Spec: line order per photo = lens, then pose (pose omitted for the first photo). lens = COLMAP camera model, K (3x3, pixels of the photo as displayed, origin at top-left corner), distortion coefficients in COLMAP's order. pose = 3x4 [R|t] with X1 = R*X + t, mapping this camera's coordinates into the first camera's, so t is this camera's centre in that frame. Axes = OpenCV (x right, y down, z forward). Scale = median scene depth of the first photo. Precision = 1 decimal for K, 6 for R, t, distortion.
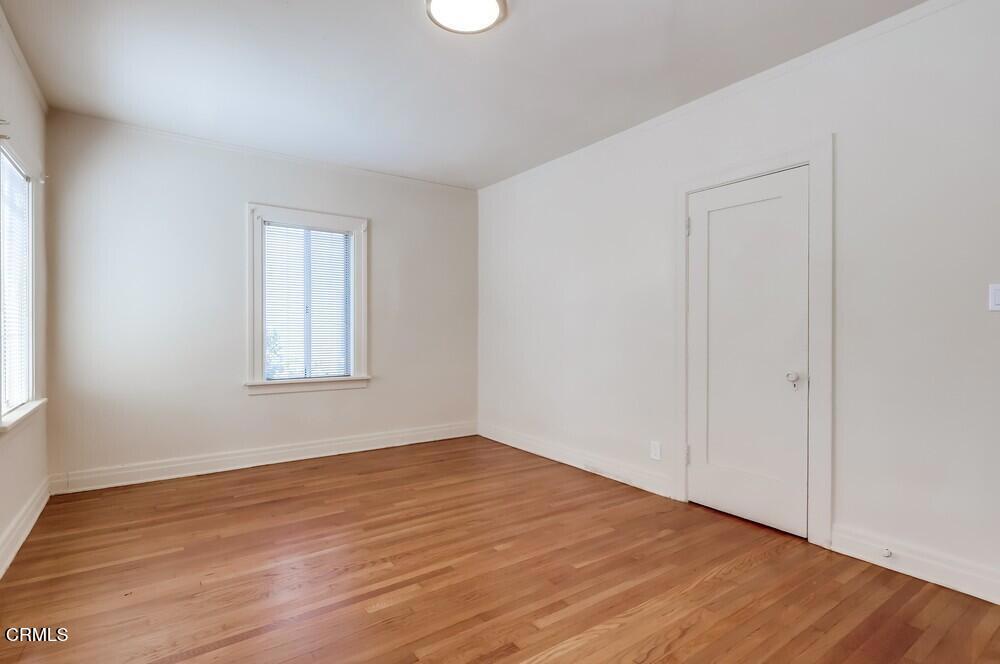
lens RADIAL K [[482.6, 0, 507.0], [0, 482.6, 328.5], [0, 0, 1]] dist [-0.000899, 0.000219]
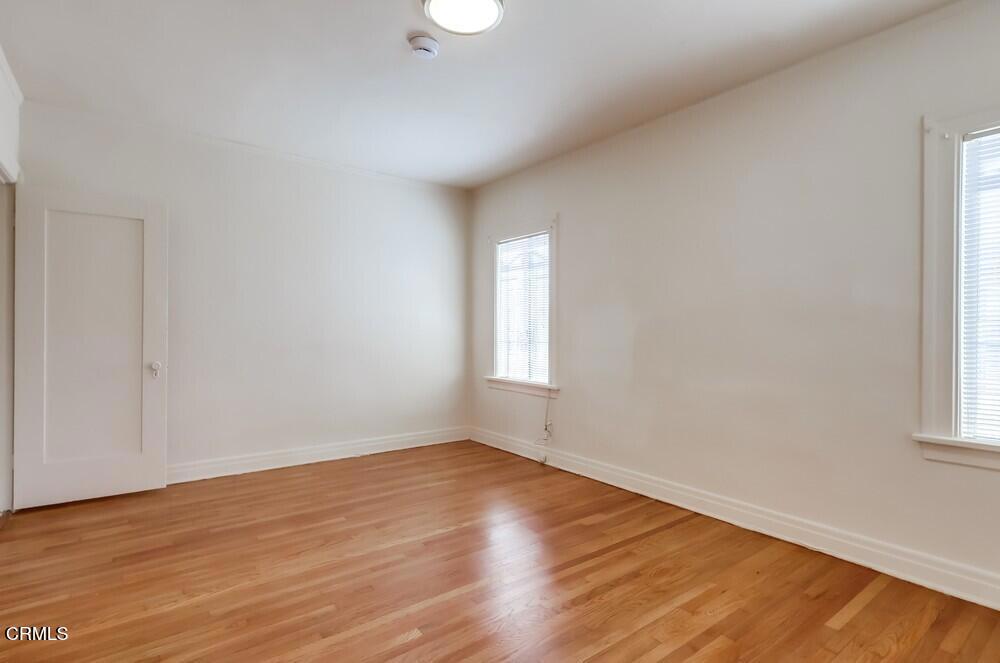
lens RADIAL K [[476.7, 0, 500.0], [0, 476.7, 331.5], [0, 0, 1]] dist [0.001512, 0.000186]
pose [[-0.999754, -0.010978, -0.019291, -0.104480], [-0.010877, 0.999927, -0.005343, 0.000444], [0.019348, -0.005132, -0.999800, 1.452511]]
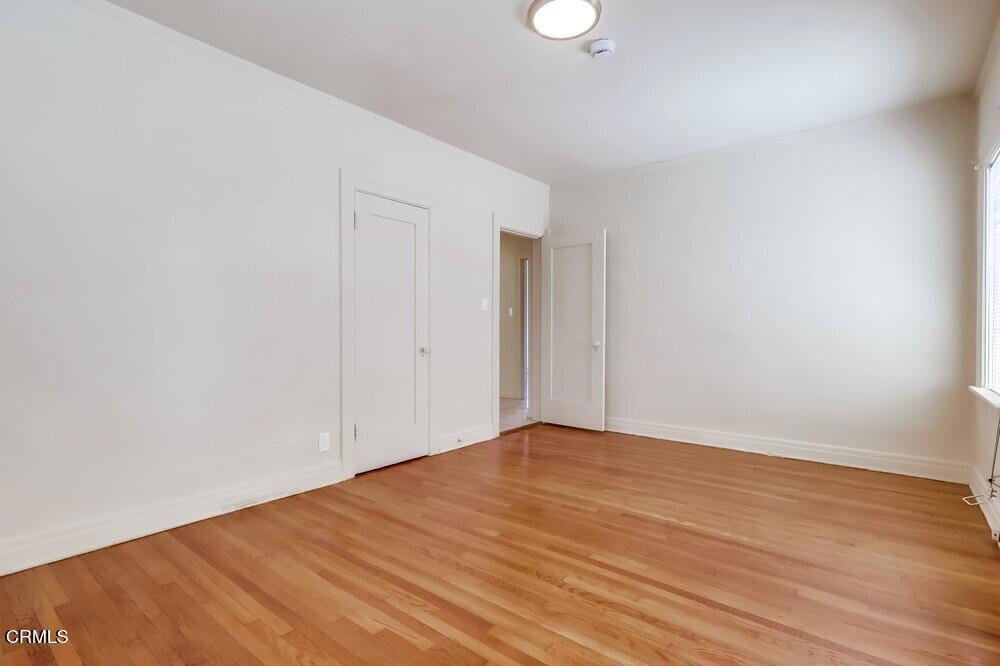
lens RADIAL K [[482.6, 0, 507.0], [0, 482.6, 329.5], [0, 0, 1]] dist [-0.000899, 0.000219]
pose [[-0.271249, -0.004580, 0.962498, -0.817749], [-0.005788, 0.999978, 0.003127, 0.028352], [-0.962492, -0.004723, -0.271269, 1.047802]]
